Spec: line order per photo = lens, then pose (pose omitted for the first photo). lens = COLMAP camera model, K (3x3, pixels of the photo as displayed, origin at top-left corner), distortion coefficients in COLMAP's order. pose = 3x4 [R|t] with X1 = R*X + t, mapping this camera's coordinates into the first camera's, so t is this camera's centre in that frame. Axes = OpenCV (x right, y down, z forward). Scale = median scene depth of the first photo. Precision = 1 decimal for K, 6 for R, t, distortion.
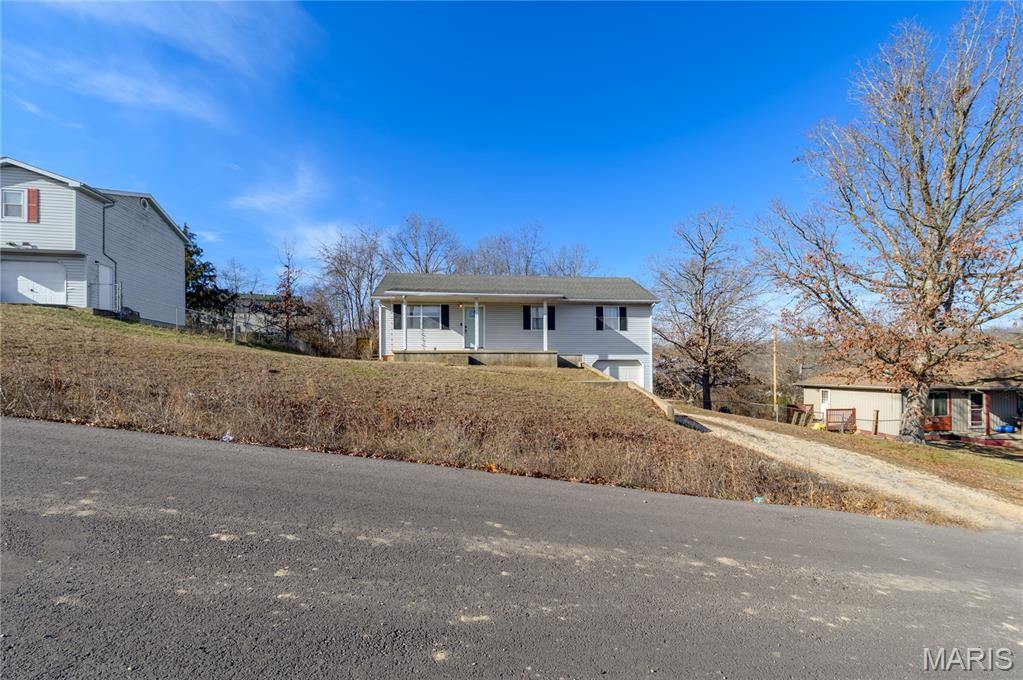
lens RADIAL K [[414.5, 0, 544.2], [0, 414.5, 370.9], [0, 0, 1]] dist [-0.000612, -0.000008]
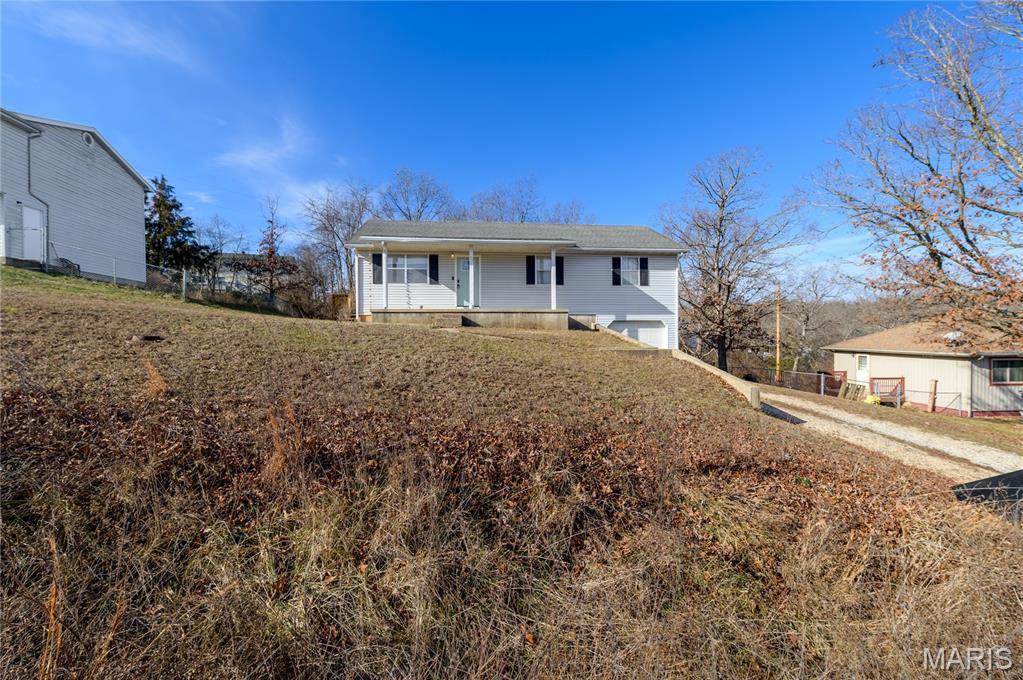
lens RADIAL K [[393.2, 0, 522.3], [0, 393.2, 340.1], [0, 0, 1]] dist [0.000023, -0.000031]
pose [[0.999663, 0.002465, -0.025860, -0.036437], [-0.001873, 0.999736, 0.022906, -0.004923], [0.025910, -0.022850, 0.999403, 0.193114]]
